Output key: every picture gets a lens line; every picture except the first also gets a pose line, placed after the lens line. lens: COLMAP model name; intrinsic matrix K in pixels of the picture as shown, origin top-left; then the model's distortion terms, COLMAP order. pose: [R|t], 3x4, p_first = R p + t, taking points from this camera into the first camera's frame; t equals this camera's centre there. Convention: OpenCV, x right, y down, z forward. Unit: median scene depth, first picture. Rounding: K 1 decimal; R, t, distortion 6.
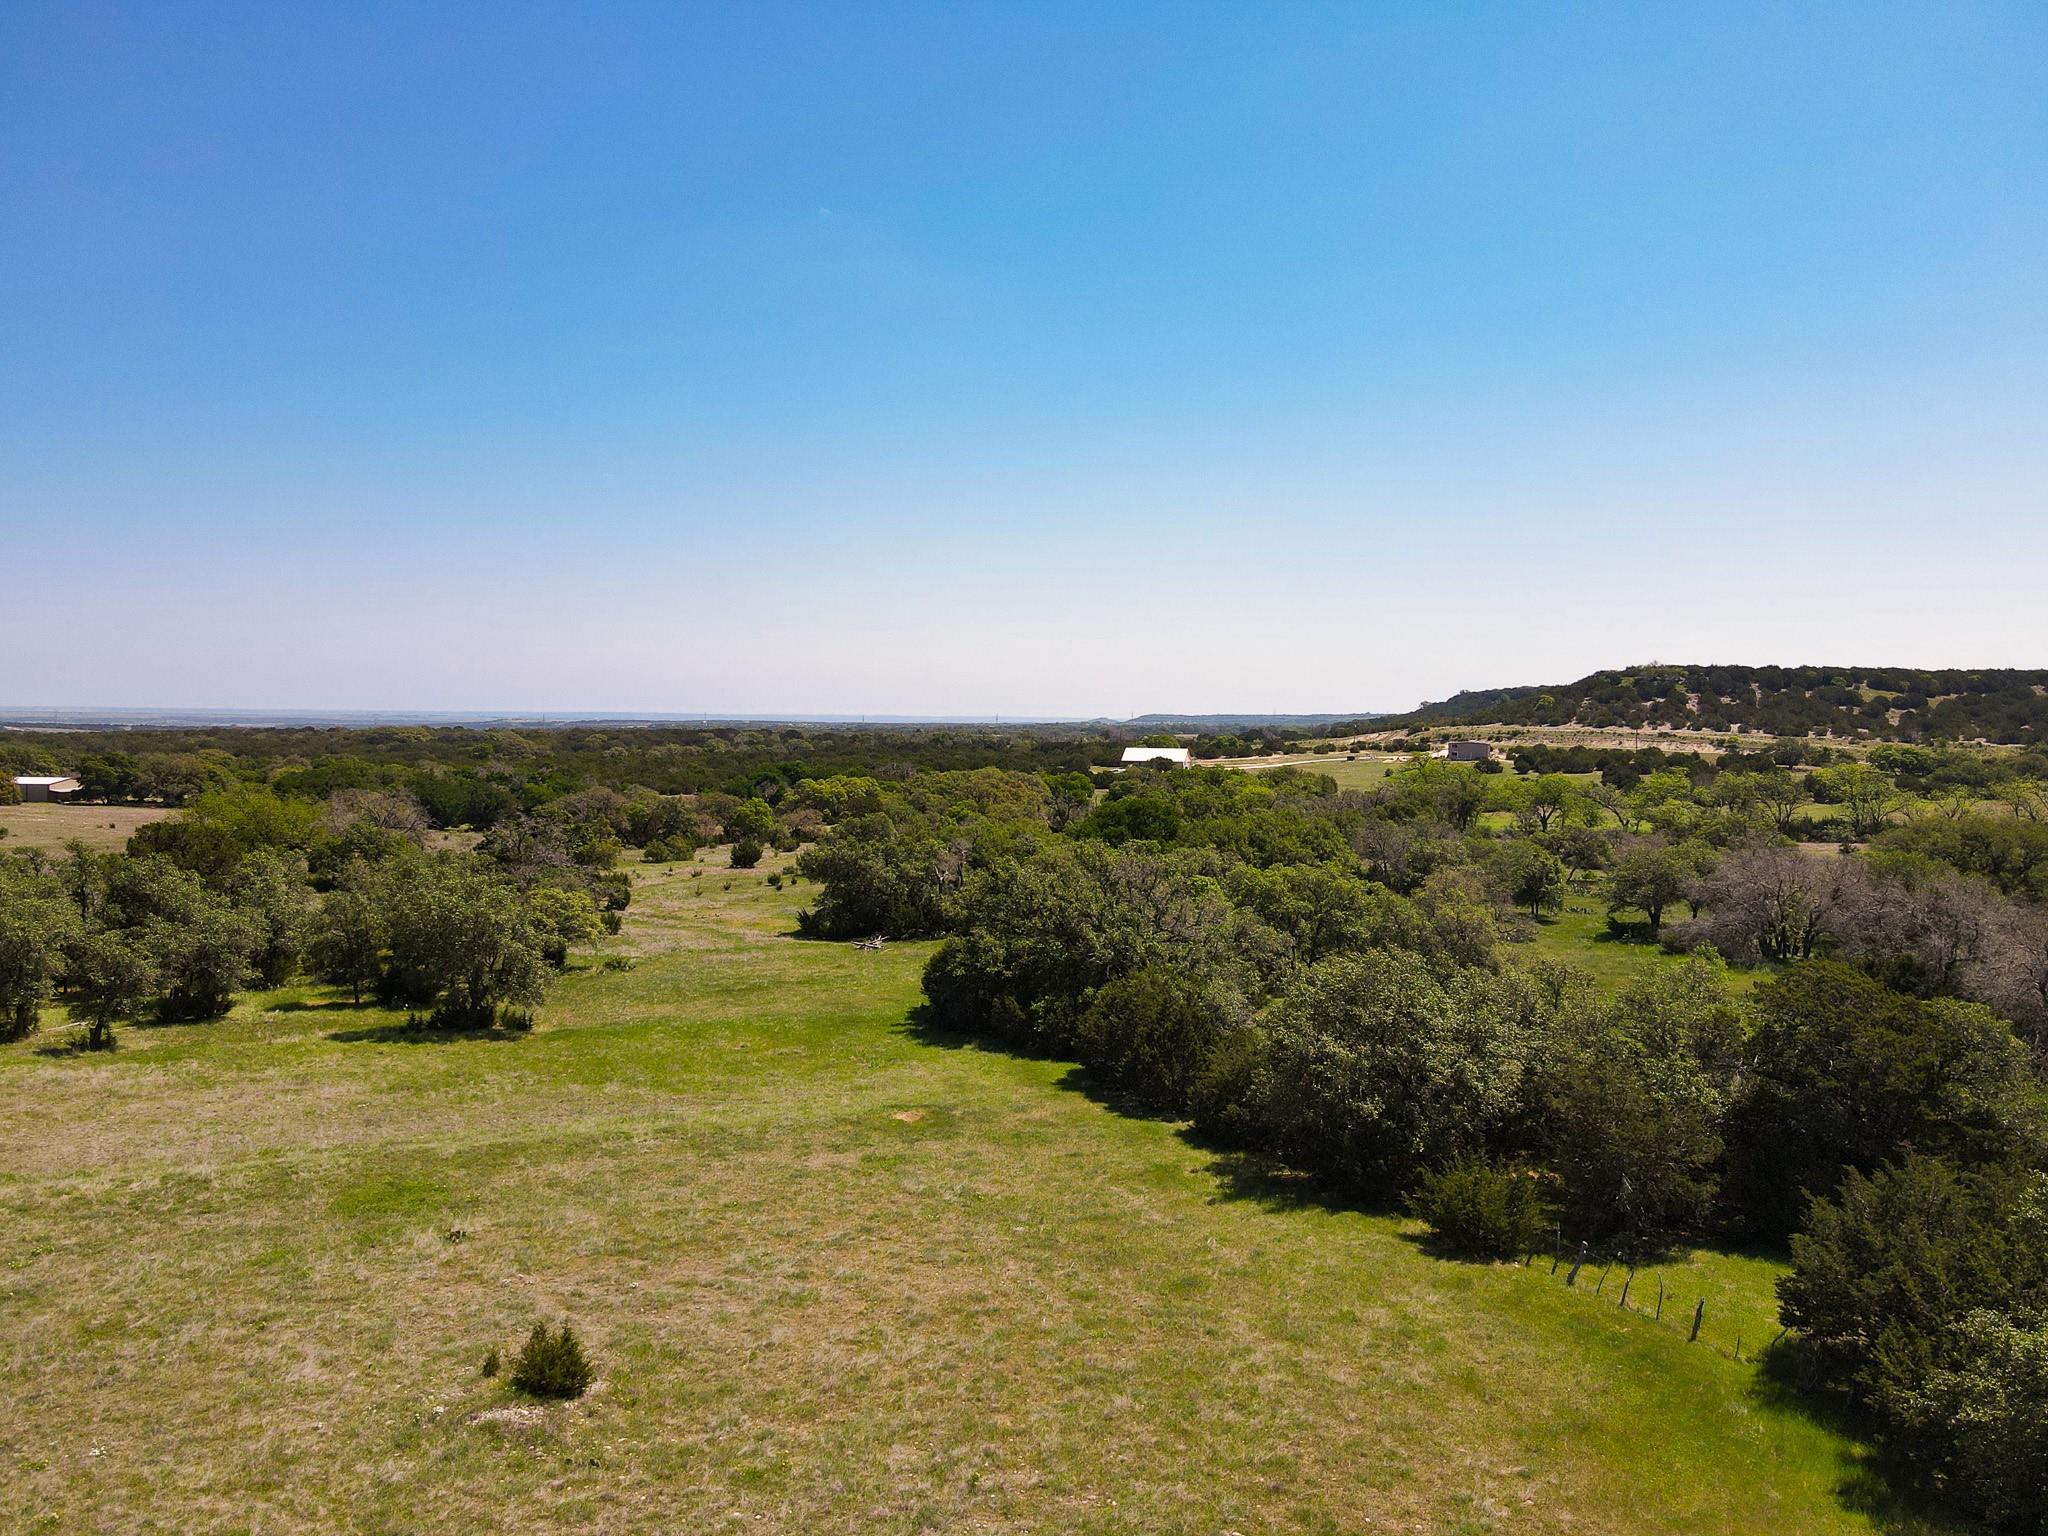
lens RADIAL K [[1507.3, 0, 1022.5], [0, 1507.3, 759.2], [0, 0, 1]] dist [-0.006575, 0.047908]
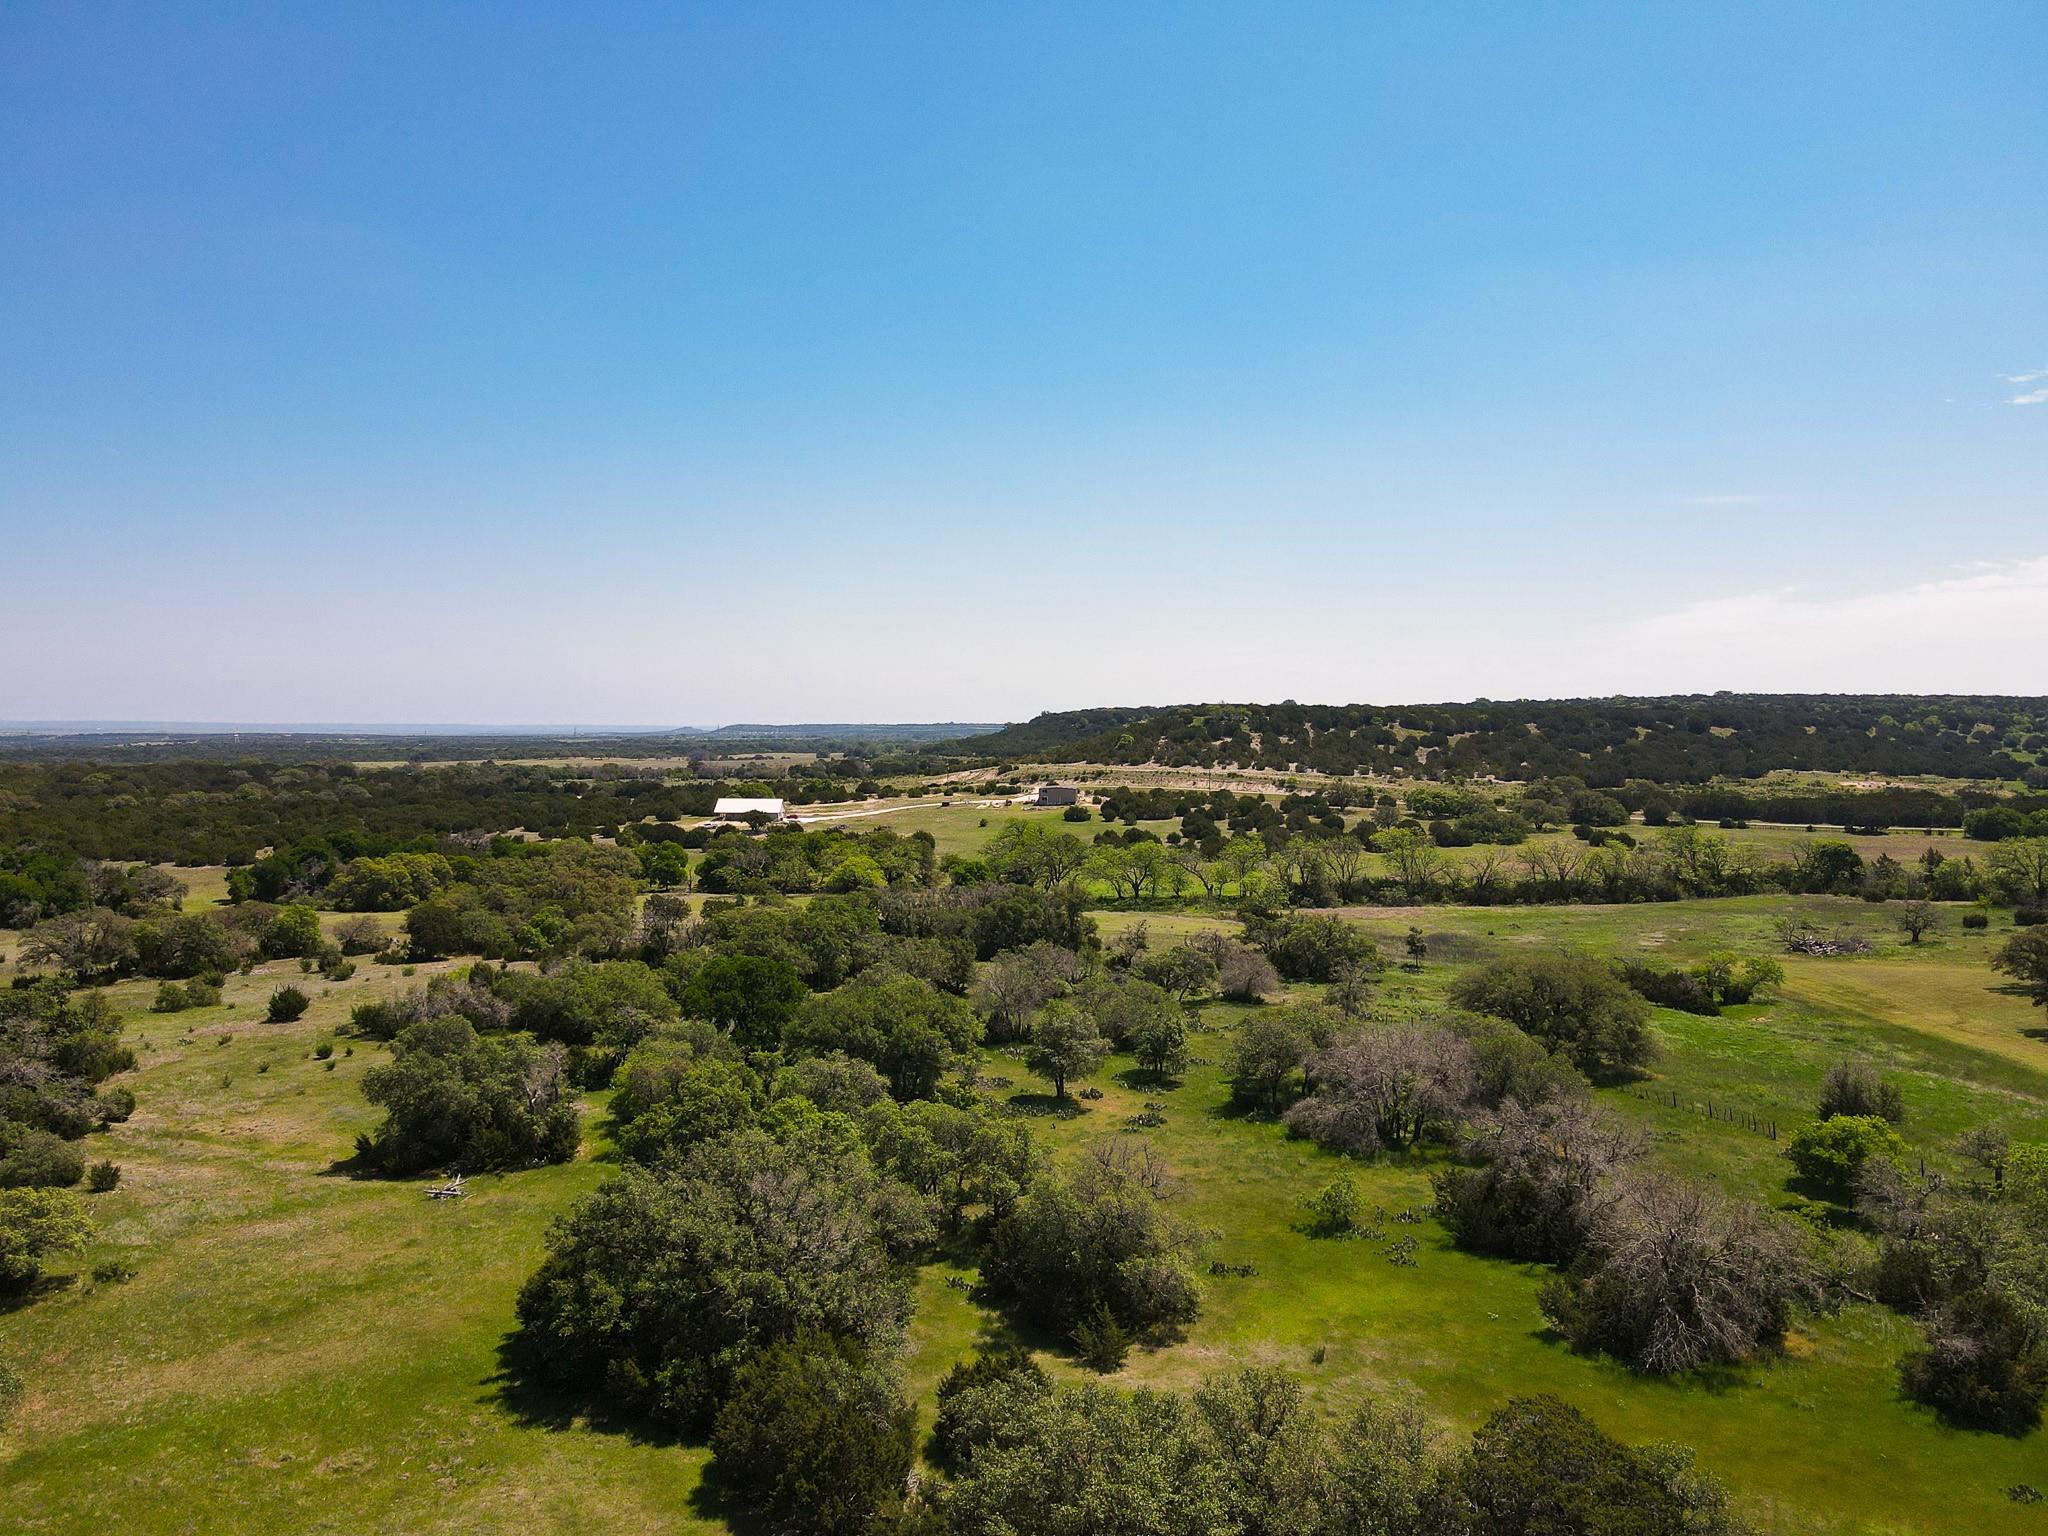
lens RADIAL K [[1504.1, 0, 1021.1], [0, 1504.1, 753.8], [0, 0, 1]] dist [0.000078, 0.028815]
pose [[0.963143, -0.008967, 0.268840, -0.006497], [0.010645, 0.999932, -0.004782, -0.056062], [-0.268779, 0.007467, 0.963173, 0.036332]]
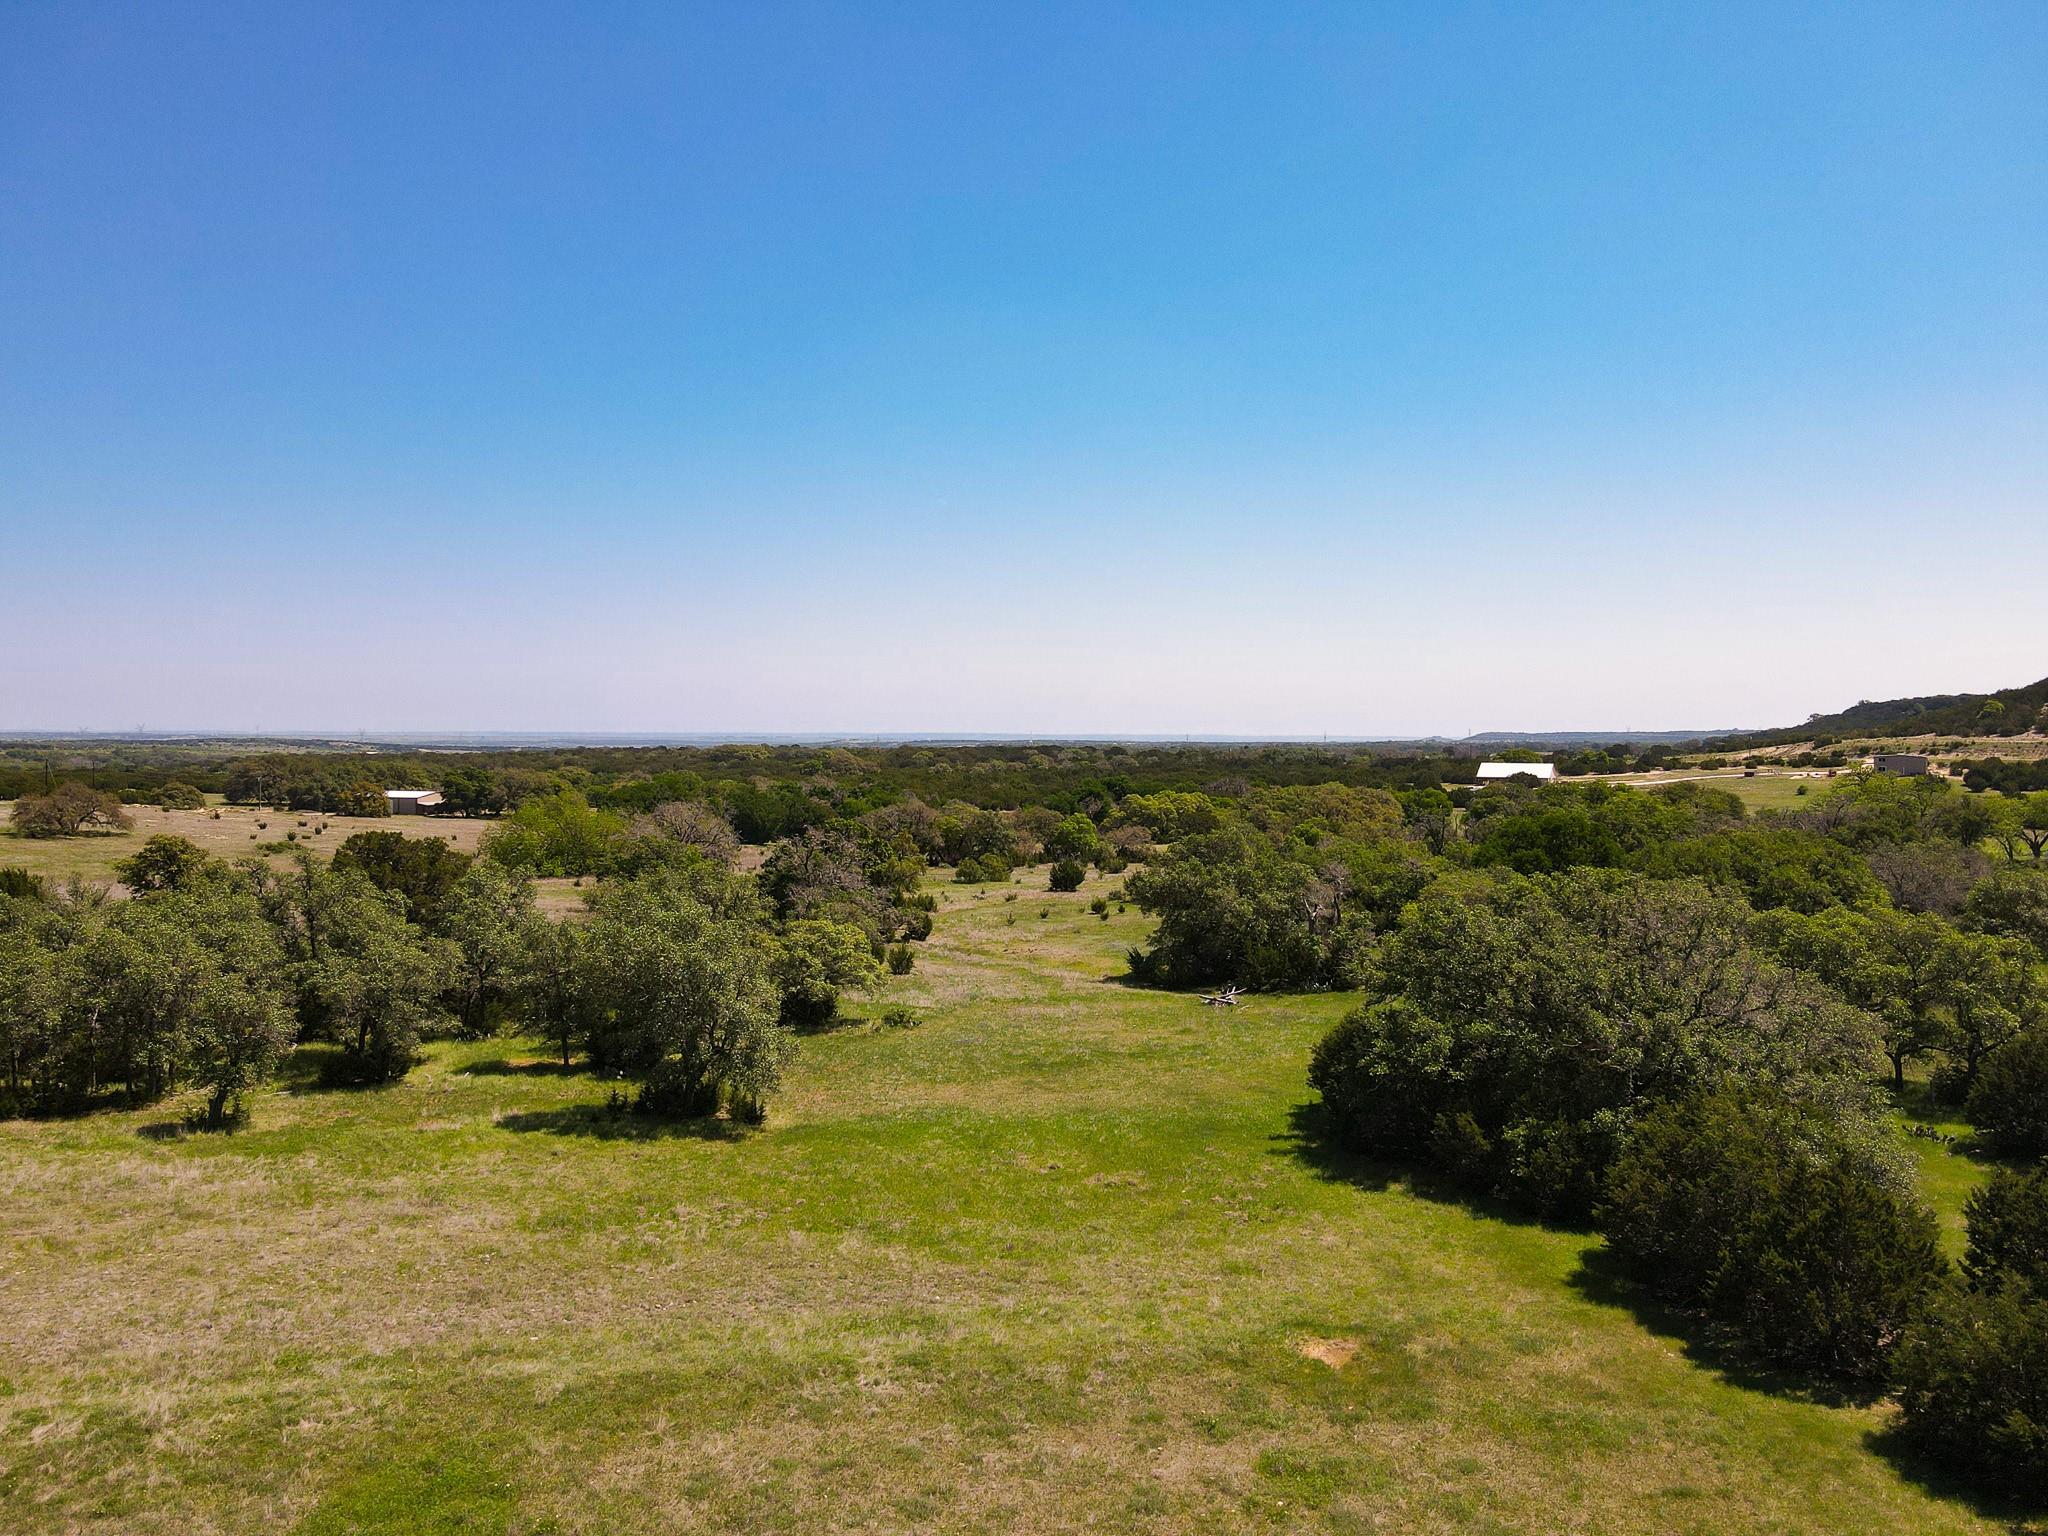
lens RADIAL K [[1505.2, 0, 1021.4], [0, 1505.2, 764.6], [0, 0, 1]] dist [-0.007057, 0.045734]
pose [[0.977065, -0.001167, -0.212937, -0.017339], [-0.000903, 0.999953, -0.009621, 0.005139], [0.212938, 0.009593, 0.977019, 0.105865]]
